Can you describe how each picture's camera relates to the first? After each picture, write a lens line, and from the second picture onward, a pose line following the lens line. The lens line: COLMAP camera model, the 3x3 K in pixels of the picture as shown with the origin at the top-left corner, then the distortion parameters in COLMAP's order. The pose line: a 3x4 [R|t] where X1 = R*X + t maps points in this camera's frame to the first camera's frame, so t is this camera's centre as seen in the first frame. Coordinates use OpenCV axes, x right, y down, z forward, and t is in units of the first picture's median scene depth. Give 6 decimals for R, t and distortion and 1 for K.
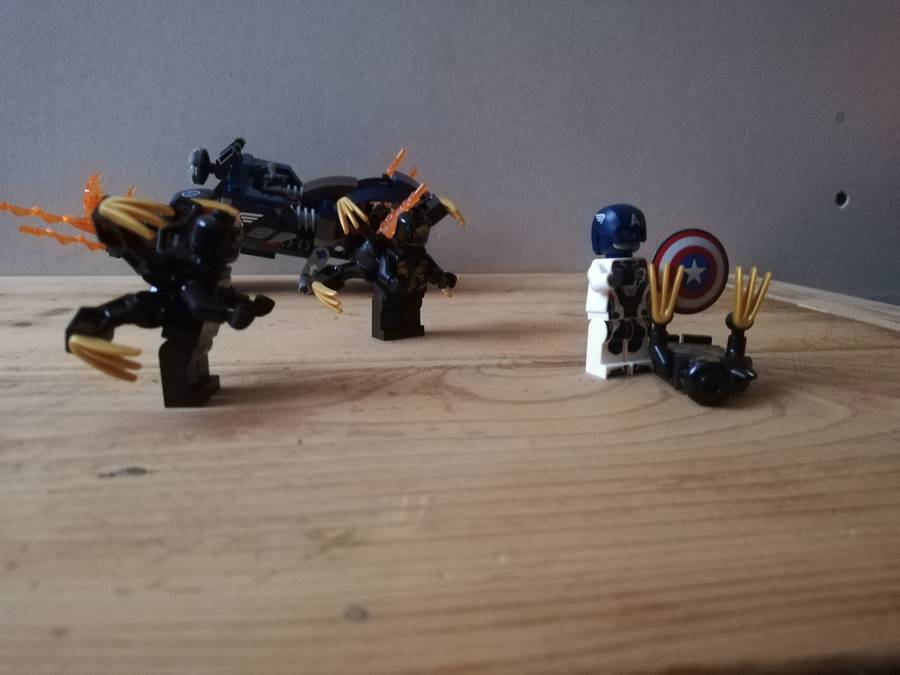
lens RADIAL K [[703.3, 0, 450.0], [0, 703.3, 337.5], [0, 0, 1]] dist [0.041292, -0.082596]
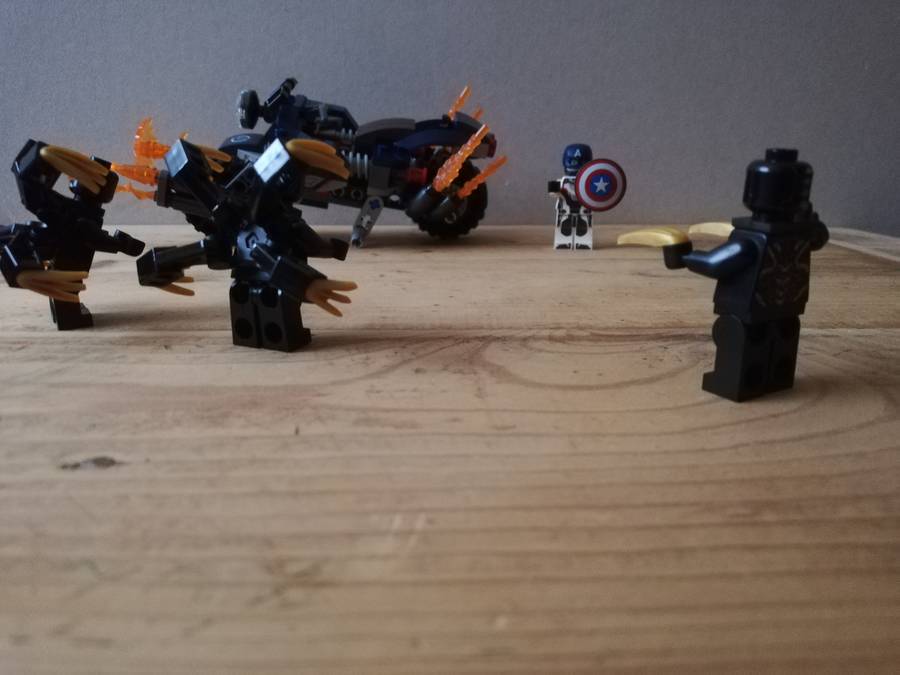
lens RADIAL K [[717.1, 0, 450.0], [0, 717.1, 337.5], [0, 0, 1]] dist [-0.001350, -0.014410]
pose [[0.993458, 0.023983, -0.111652, 0.072829], [-0.016149, 0.997377, 0.070551, -0.032552], [0.113051, -0.068286, 0.991240, 0.188273]]
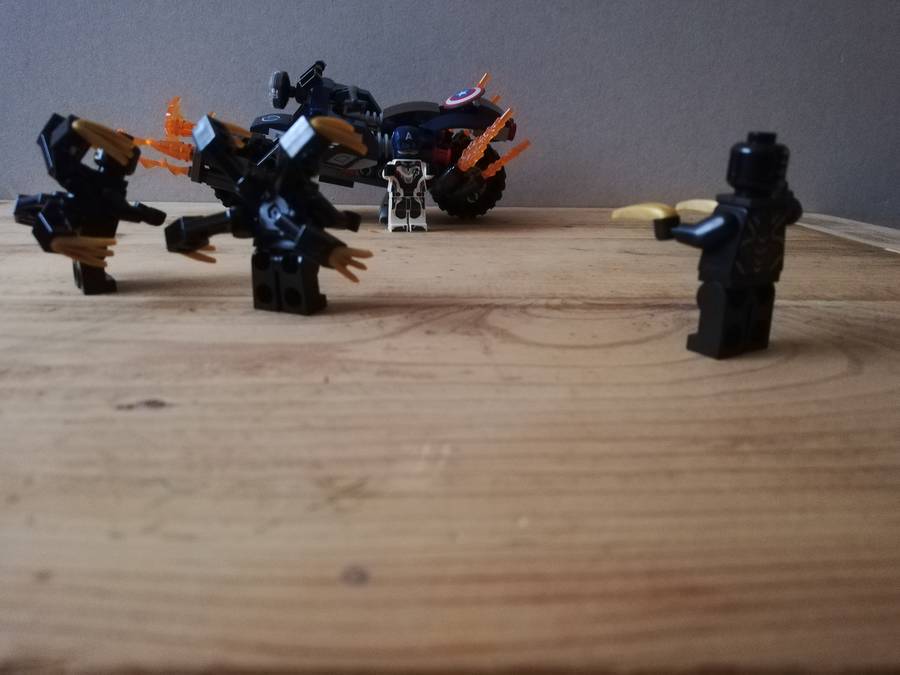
lens RADIAL K [[703.3, 0, 450.0], [0, 703.3, 337.5], [0, 0, 1]] dist [0.041292, -0.082596]
pose [[0.995664, 0.036207, -0.085687, 0.036702], [-0.028243, 0.995322, 0.092390, -0.001902], [0.088632, -0.089569, 0.992029, 0.086225]]
